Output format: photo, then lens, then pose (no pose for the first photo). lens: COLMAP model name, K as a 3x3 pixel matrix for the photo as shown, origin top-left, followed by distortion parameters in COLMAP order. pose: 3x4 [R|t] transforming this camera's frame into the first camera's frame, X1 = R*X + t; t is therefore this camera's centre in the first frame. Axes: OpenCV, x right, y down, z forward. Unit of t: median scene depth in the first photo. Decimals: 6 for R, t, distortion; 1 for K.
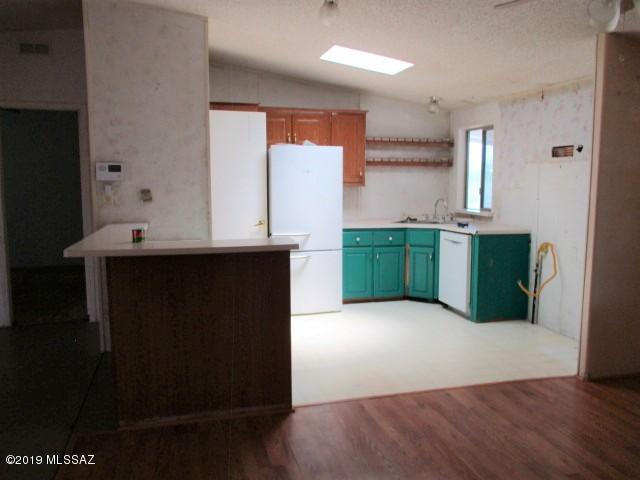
lens RADIAL K [[535.2, 0, 321.6], [0, 535.2, 241.2], [0, 0, 1]] dist [0.001078, -0.006654]
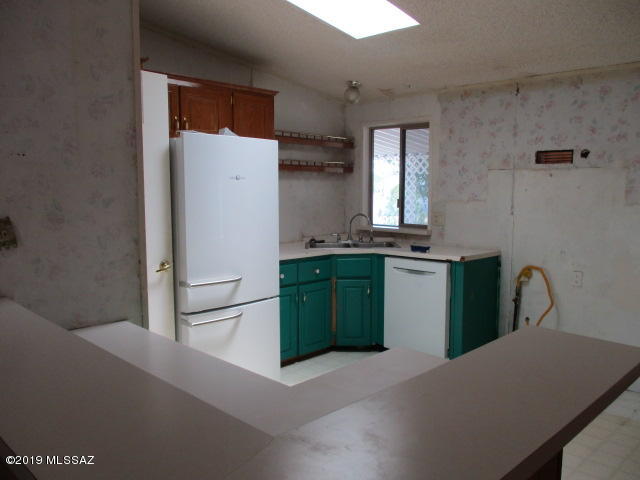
lens RADIAL K [[535.2, 0, 318.2], [0, 535.2, 240.3], [0, 0, 1]] dist [0.001078, -0.006654]
pose [[0.856244, -0.050656, 0.514082, -0.262698], [0.057104, 0.998363, 0.003264, -0.053624], [-0.513405, 0.026561, 0.857735, 0.415272]]
